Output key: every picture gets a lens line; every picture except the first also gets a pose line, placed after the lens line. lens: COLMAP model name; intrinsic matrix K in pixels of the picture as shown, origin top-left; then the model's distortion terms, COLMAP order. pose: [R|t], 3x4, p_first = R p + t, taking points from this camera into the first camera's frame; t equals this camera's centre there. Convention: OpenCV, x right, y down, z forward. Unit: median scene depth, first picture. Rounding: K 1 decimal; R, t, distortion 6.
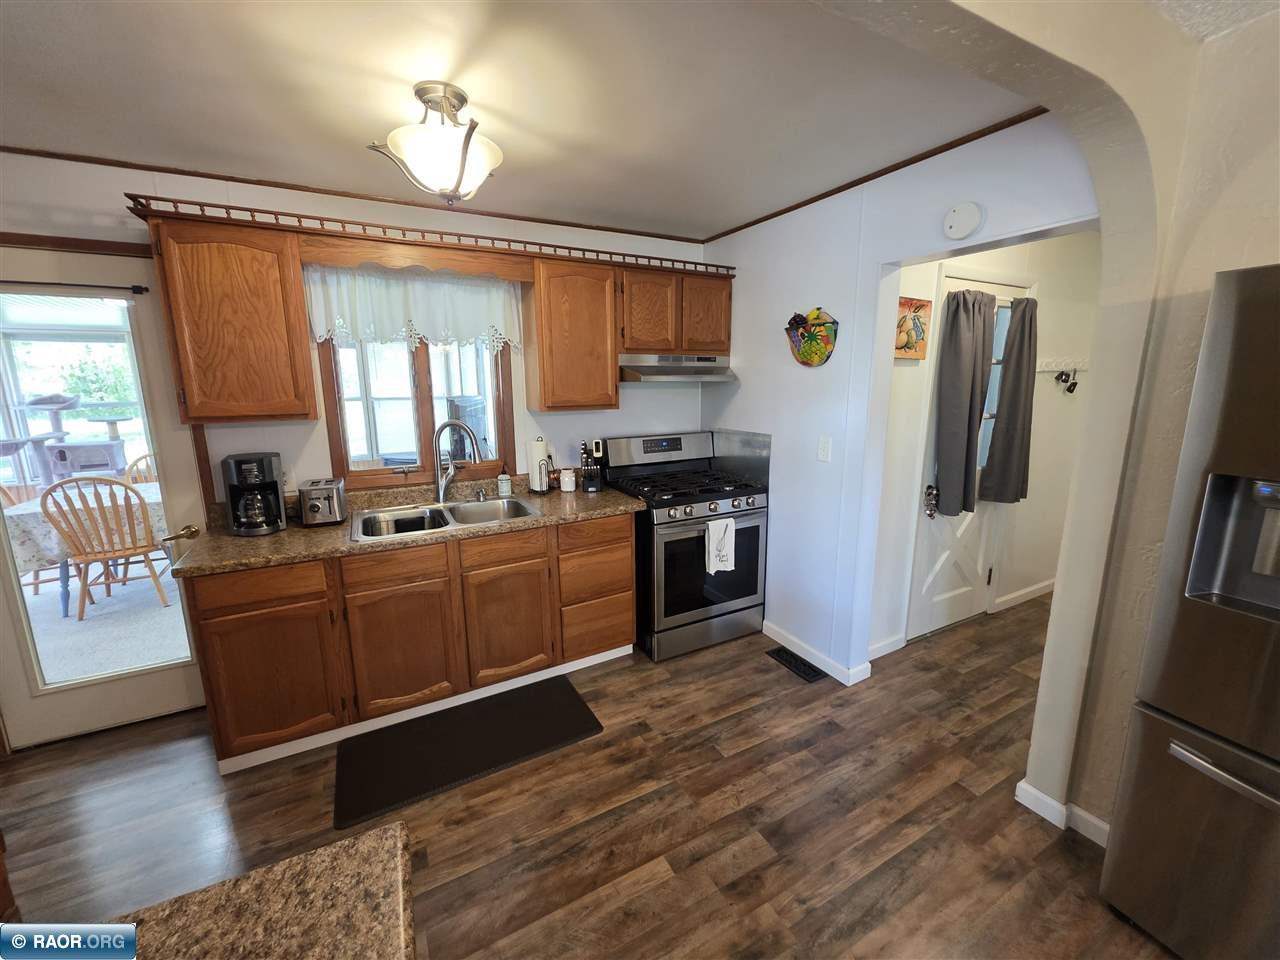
lens RADIAL K [[510.9, 0, 638.5], [0, 510.9, 477.1], [0, 0, 1]] dist [0.001225, -0.000719]
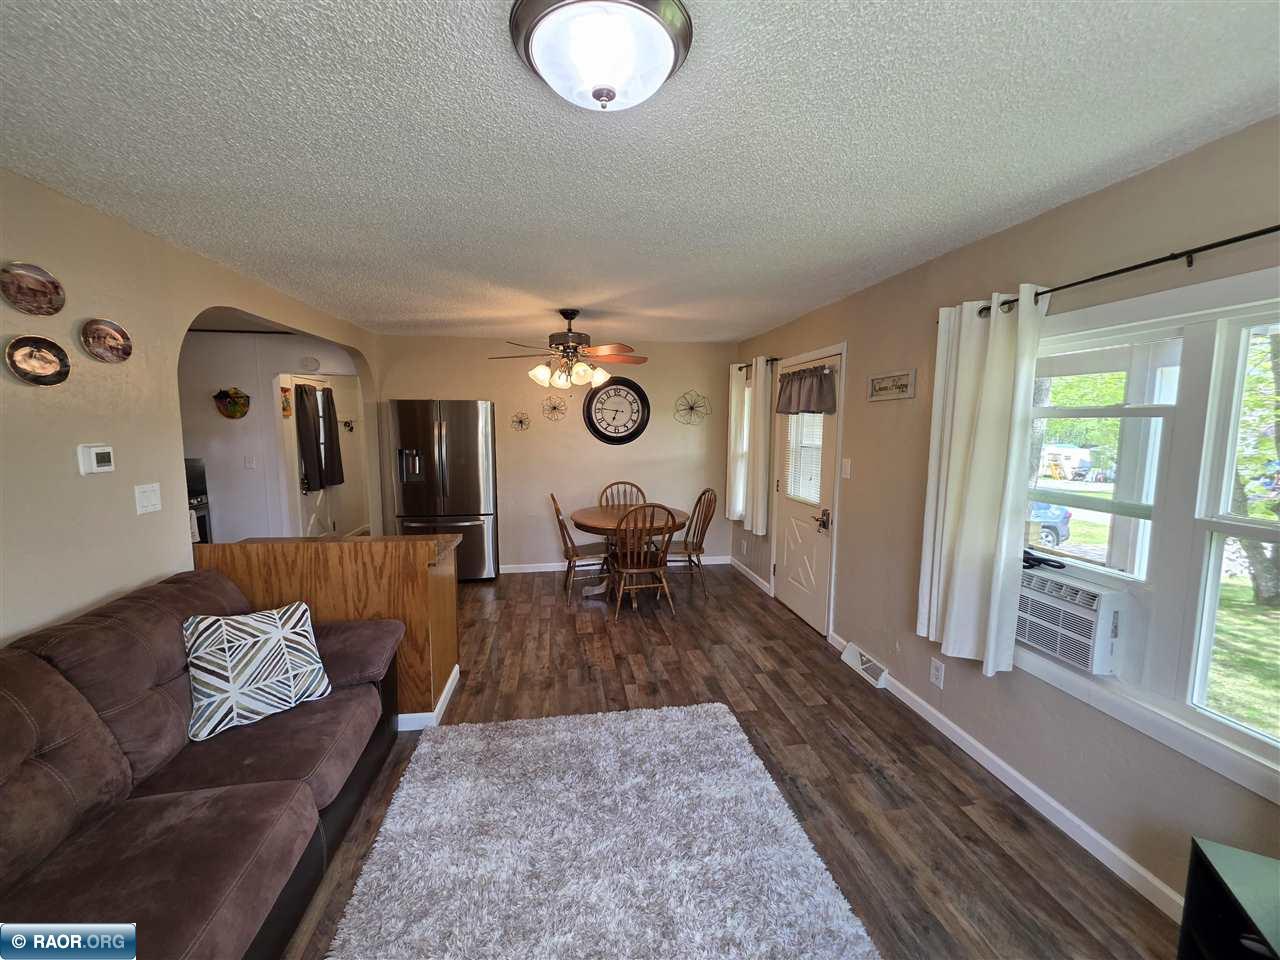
lens RADIAL K [[510.9, 0, 633.6], [0, 510.9, 482.4], [0, 0, 1]] dist [0.001225, -0.000719]
pose [[0.334178, -0.101996, 0.936975, -0.982713], [0.171826, 0.984060, 0.045839, 0.183335], [-0.926715, 0.145678, 0.346376, -0.994485]]
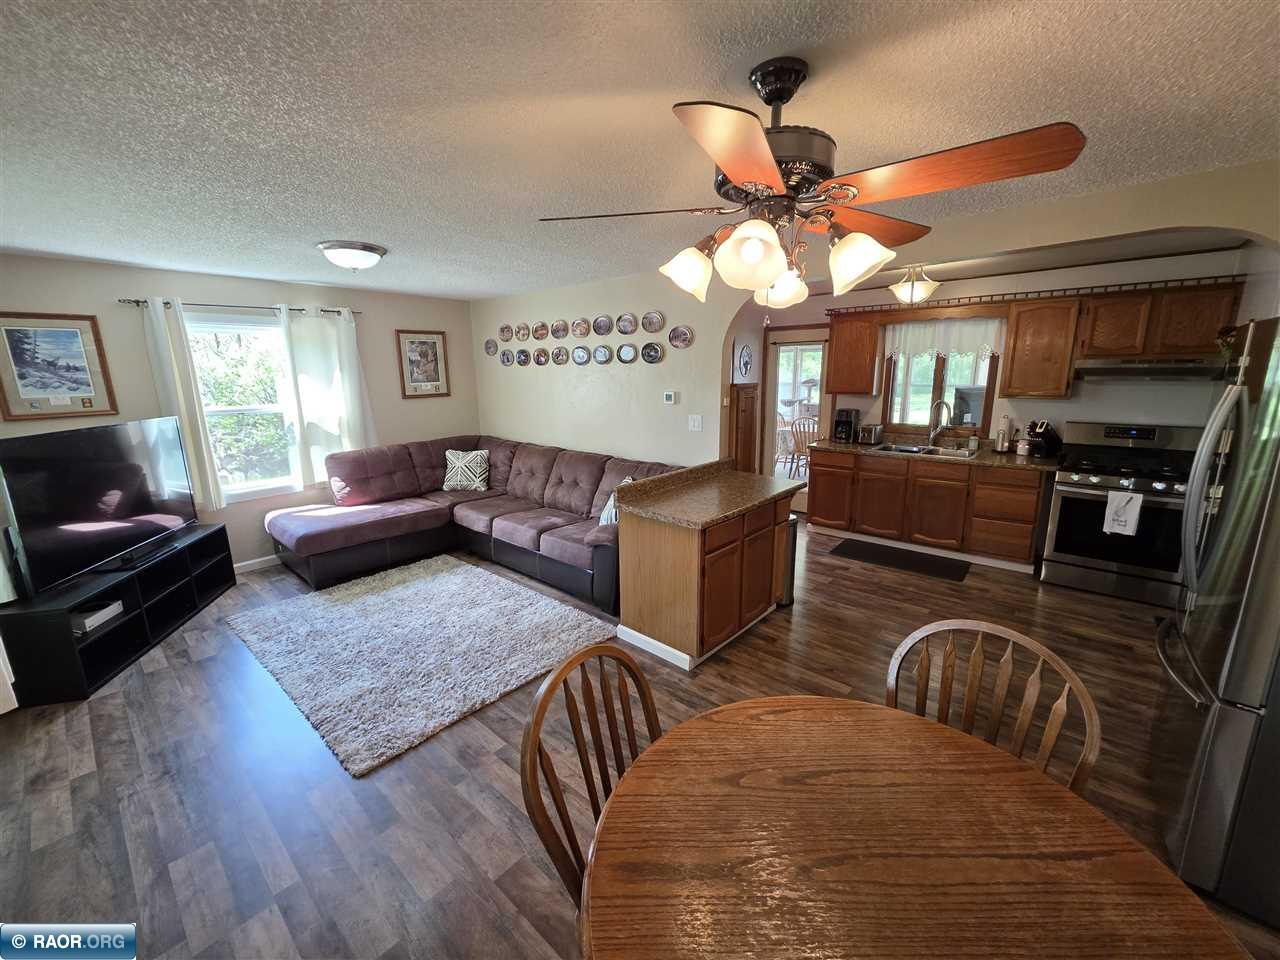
lens RADIAL K [[510.9, 0, 639.6], [0, 510.9, 476.2], [0, 0, 1]] dist [0.001225, -0.000719]
pose [[0.359413, 0.194127, -0.912764, 0.976425], [-0.165549, 0.975872, 0.142362, 0.072420], [0.918377, 0.099940, 0.382878, -0.652326]]
